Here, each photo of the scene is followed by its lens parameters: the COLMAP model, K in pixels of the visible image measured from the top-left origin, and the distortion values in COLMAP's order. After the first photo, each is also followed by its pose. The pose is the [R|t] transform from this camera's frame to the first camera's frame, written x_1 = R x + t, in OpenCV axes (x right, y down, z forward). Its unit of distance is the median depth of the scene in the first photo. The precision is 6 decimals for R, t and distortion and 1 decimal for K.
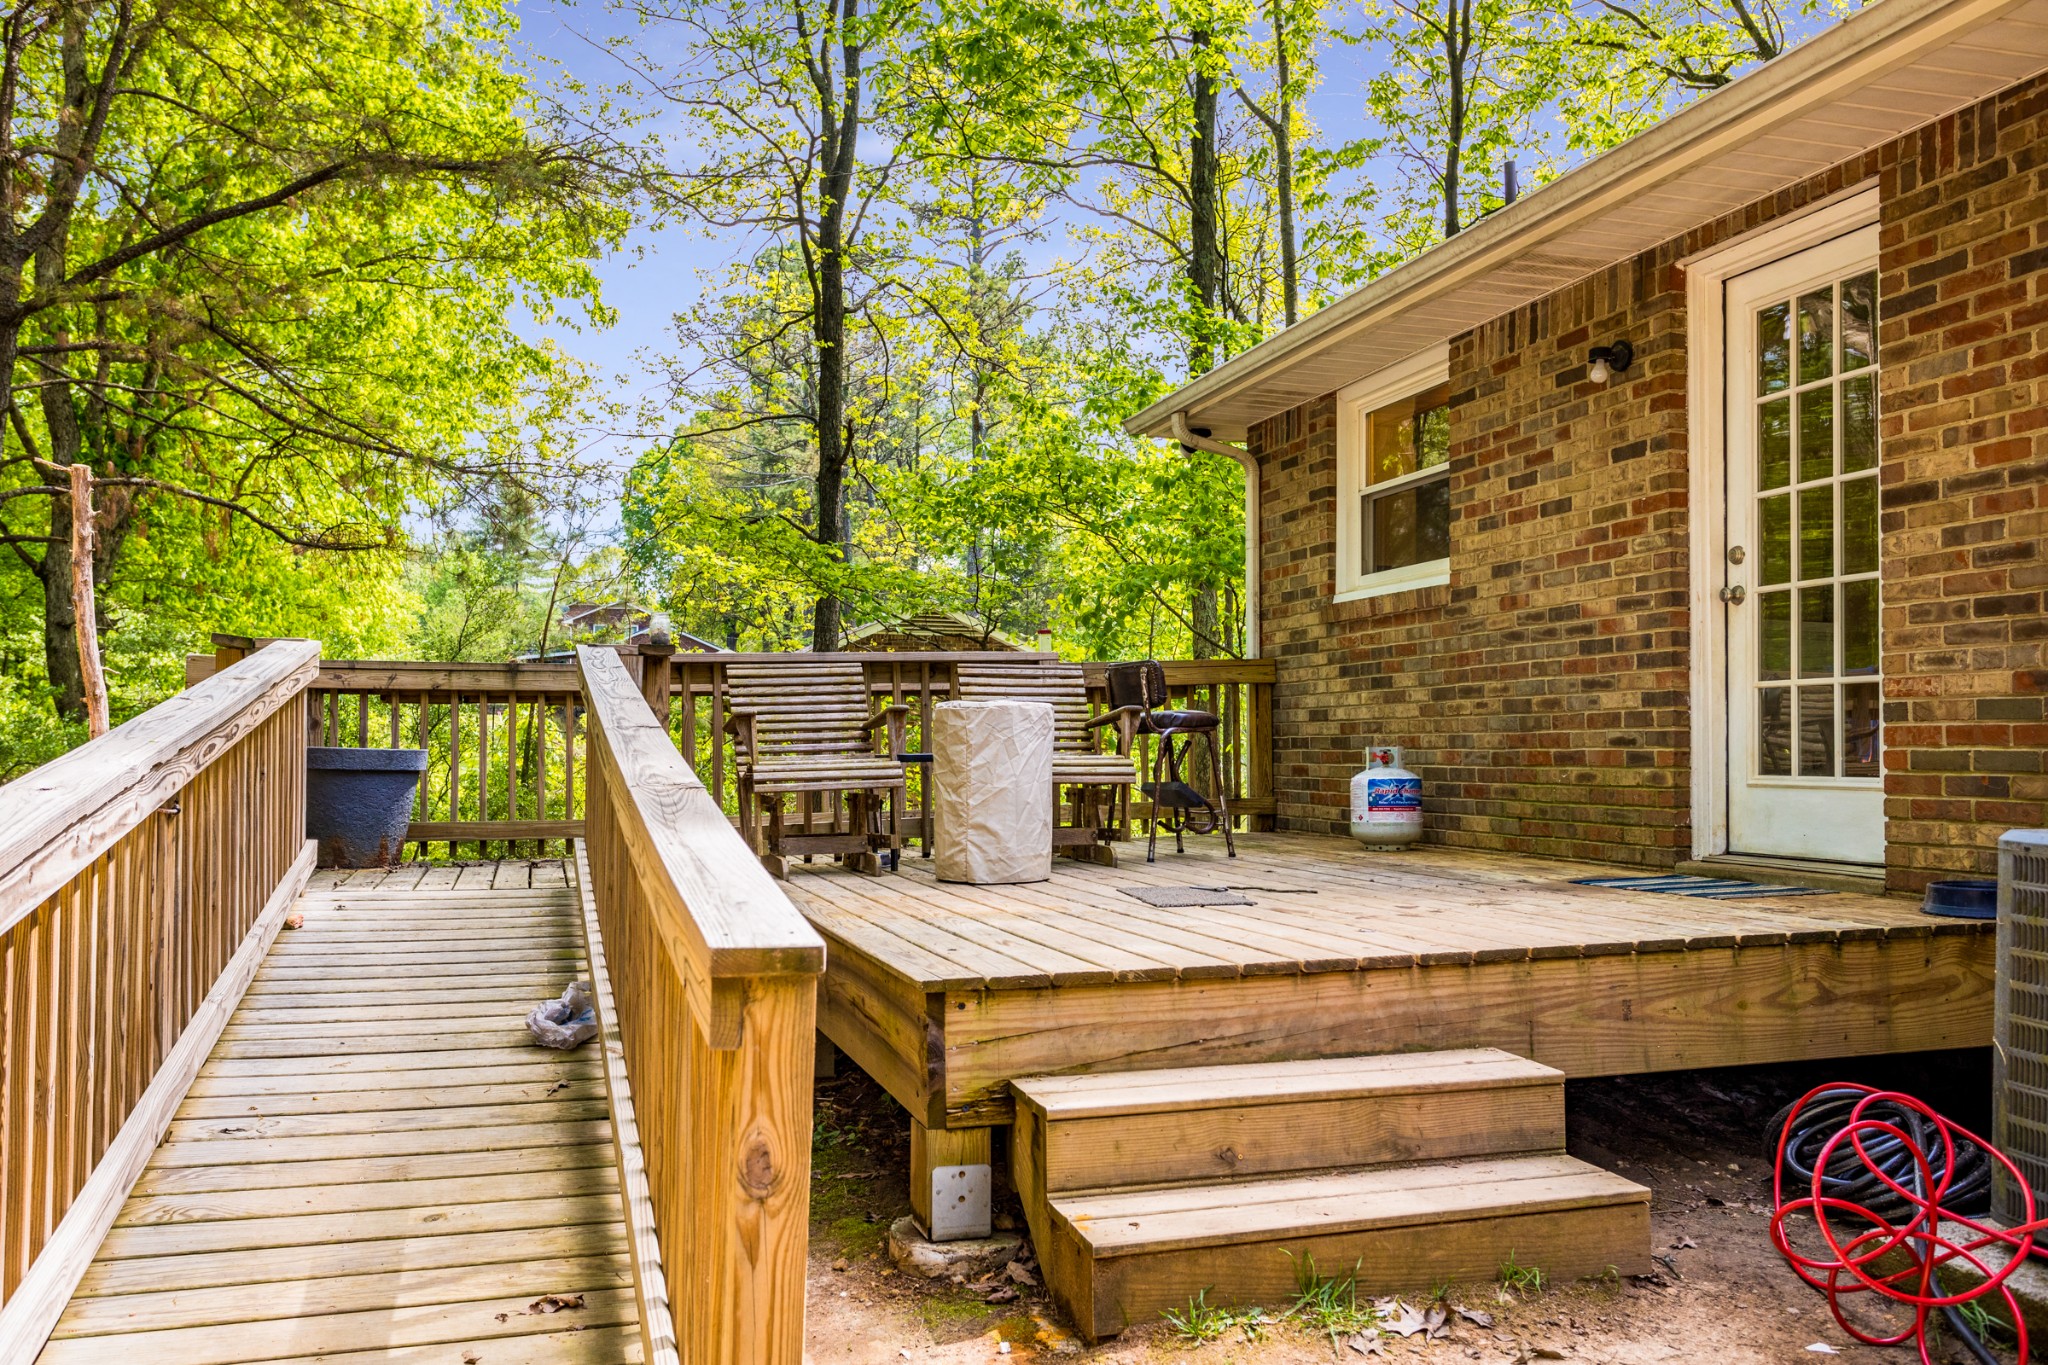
lens RADIAL K [[1705.2, 0, 1006.0], [0, 1705.2, 691.4], [0, 0, 1]] dist [0.002609, 0.014622]
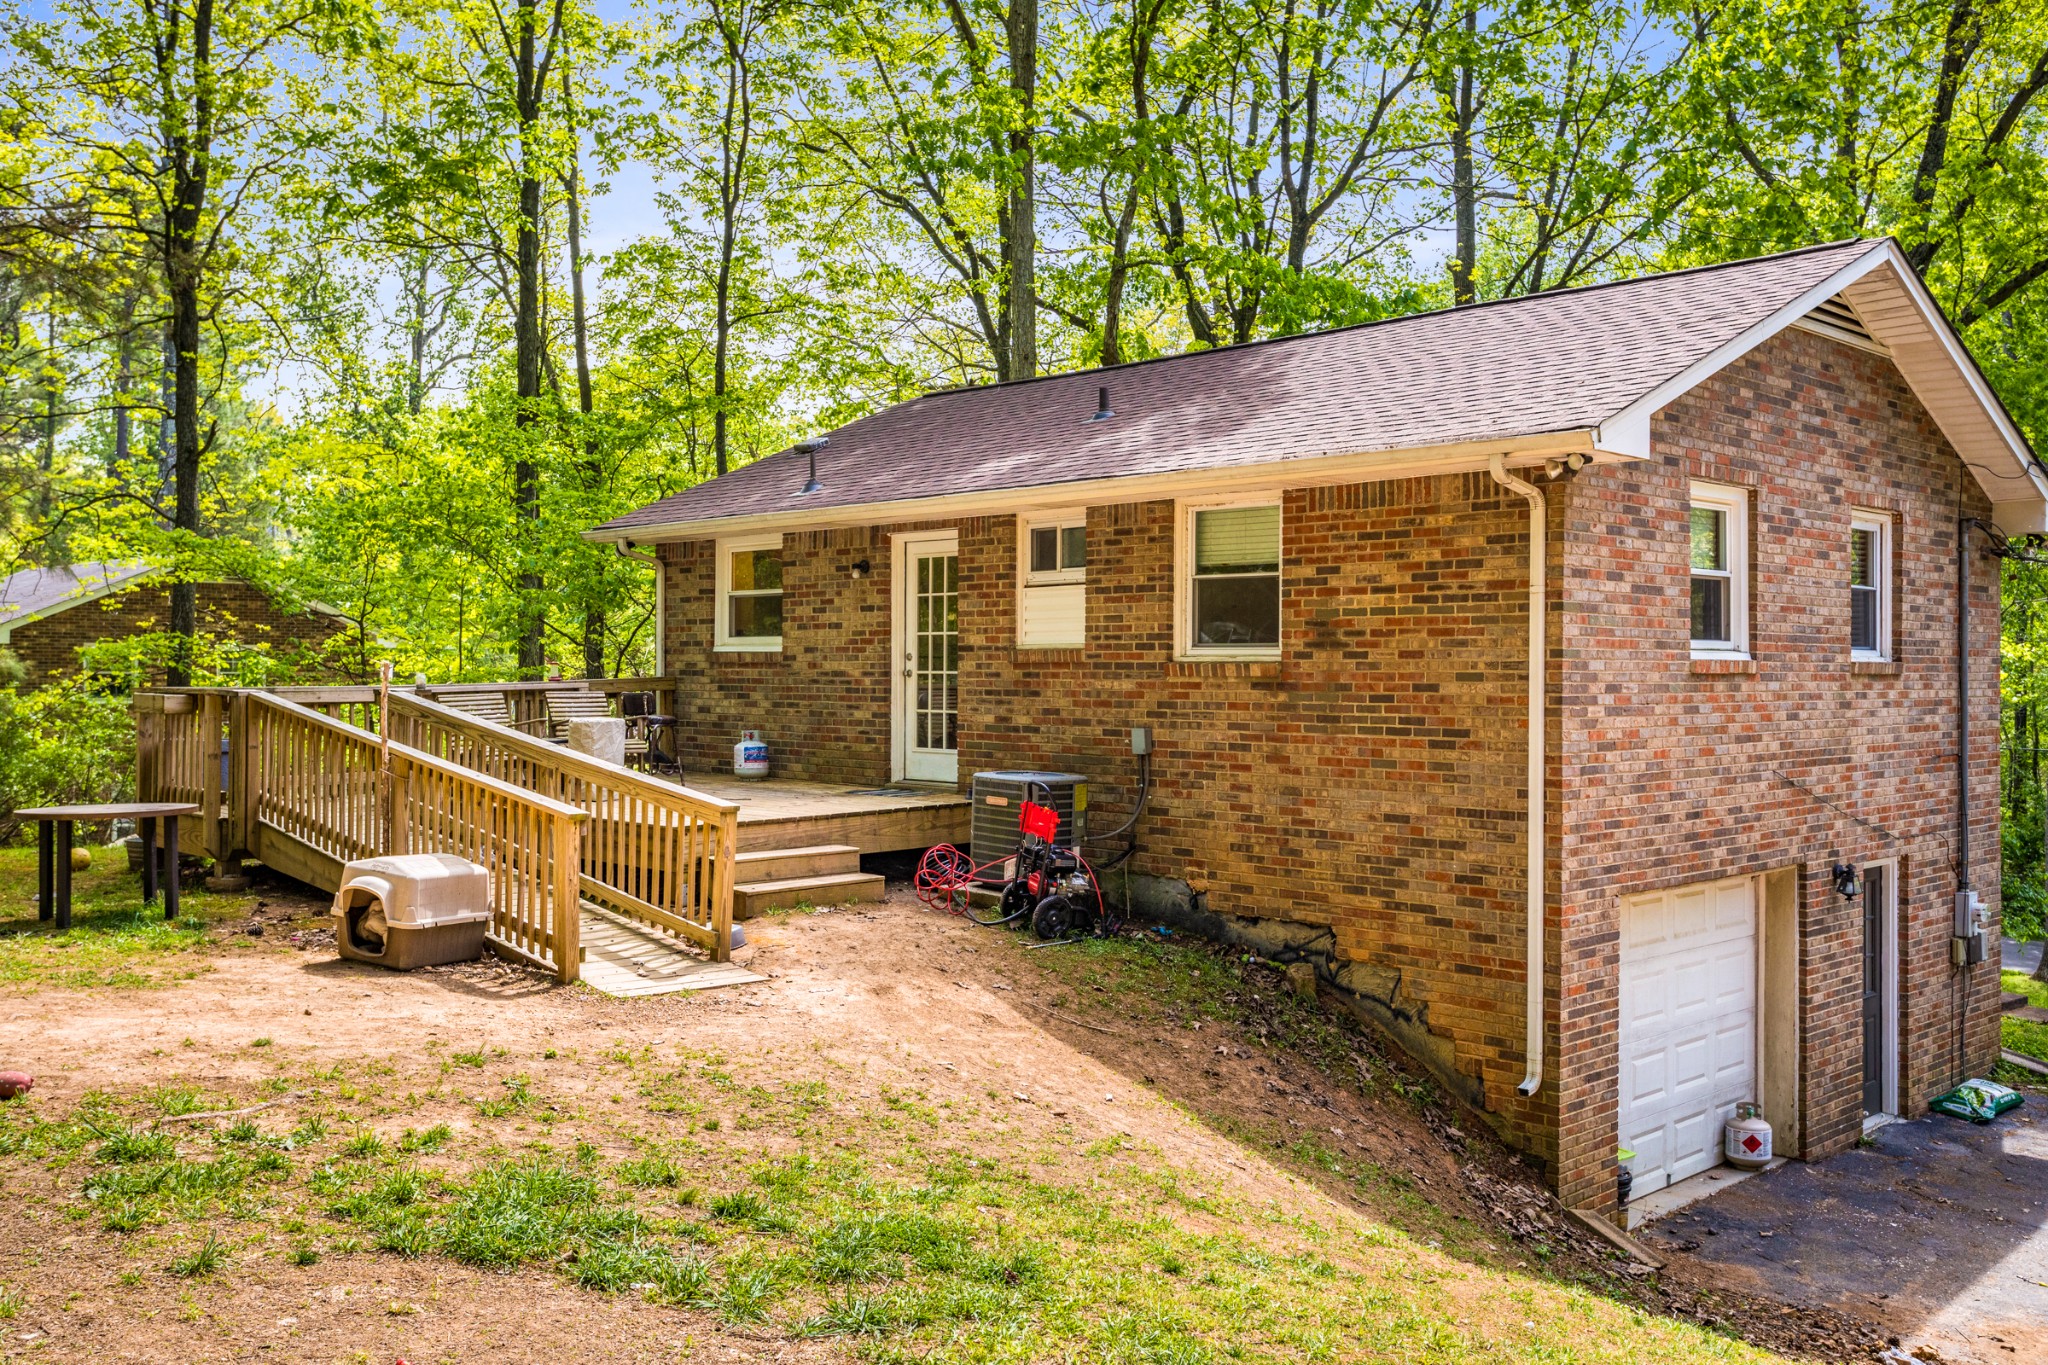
lens RADIAL K [[1705.2, 0, 1006.0], [0, 1705.2, 691.4], [0, 0, 1]] dist [0.002609, 0.014622]
pose [[0.896159, -0.006128, 0.443690, -0.519680], [-0.013804, 0.999036, 0.041680, -0.131762], [-0.443517, -0.043476, 0.895211, -1.221909]]
